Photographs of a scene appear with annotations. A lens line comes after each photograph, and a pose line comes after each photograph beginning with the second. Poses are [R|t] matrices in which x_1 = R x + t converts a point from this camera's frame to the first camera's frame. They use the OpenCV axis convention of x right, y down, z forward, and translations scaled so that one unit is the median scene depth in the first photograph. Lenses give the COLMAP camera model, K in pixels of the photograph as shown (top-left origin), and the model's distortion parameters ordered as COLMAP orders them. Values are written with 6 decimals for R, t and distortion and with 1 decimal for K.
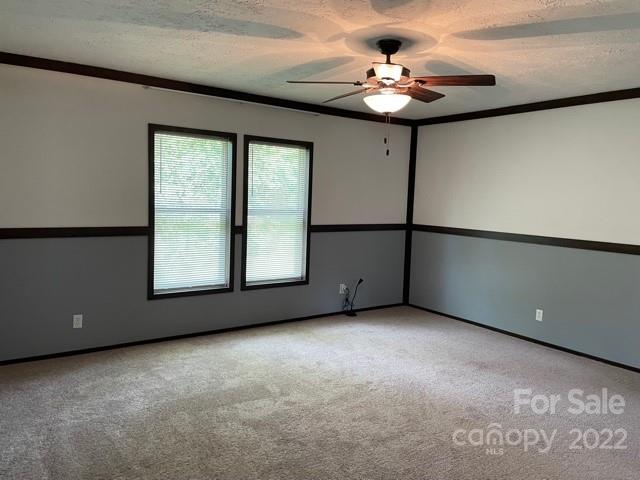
lens RADIAL K [[481.8, 0, 318.6], [0, 481.8, 233.4], [0, 0, 1]] dist [0.090382, -0.098498]
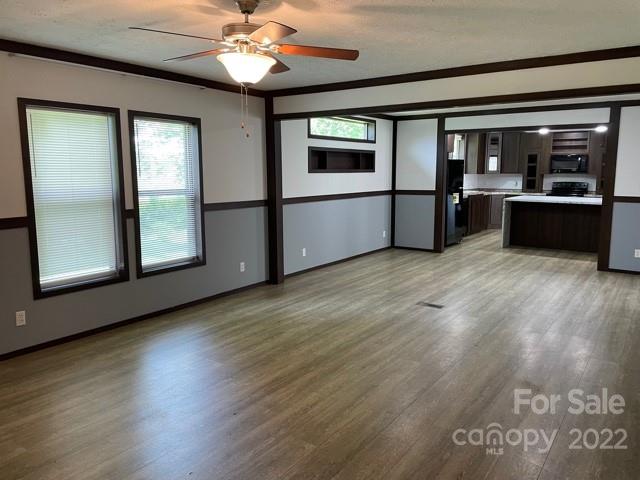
lens RADIAL K [[481.8, 0, 318.6], [0, 481.8, 233.4], [0, 0, 1]] dist [0.090382, -0.098498]
pose [[0.945568, -0.073205, 0.317083, -0.122348], [0.052762, 0.995965, 0.072598, -0.018580], [-0.321118, -0.051916, 0.945615, -0.003153]]
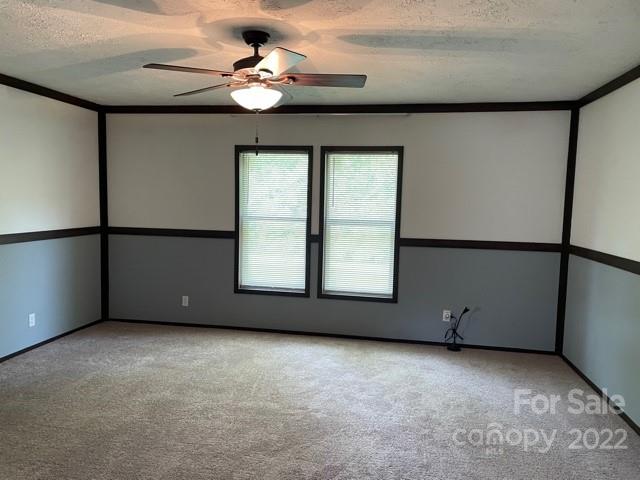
lens RADIAL K [[492.9, 0, 356.0], [0, 492.9, 249.2], [0, 0, 1]] dist [0.069403, -0.001761]
pose [[0.692851, 0.055394, -0.718950, 0.655355], [-0.058879, 0.998062, 0.020158, -0.011616], [0.718673, 0.028365, 0.694769, 0.330282]]
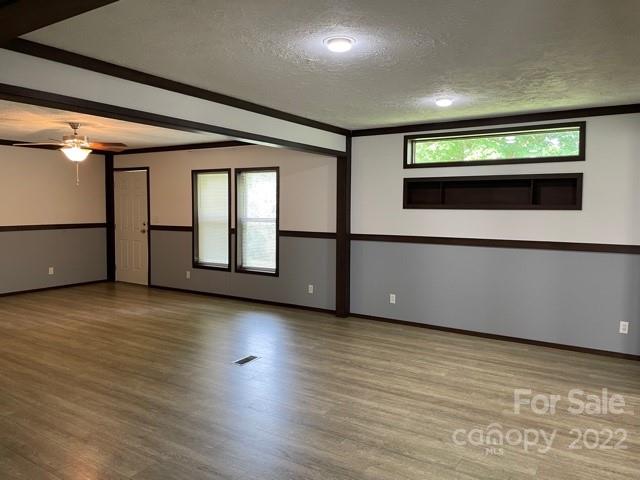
lens RADIAL K [[481.8, 0, 318.6], [0, 481.8, 233.4], [0, 0, 1]] dist [0.090382, -0.098498]
pose [[0.357941, 0.026221, -0.933376, 1.344949], [-0.063452, 0.997978, 0.003702, -0.022697], [0.931586, 0.057899, 0.358881, 0.706792]]
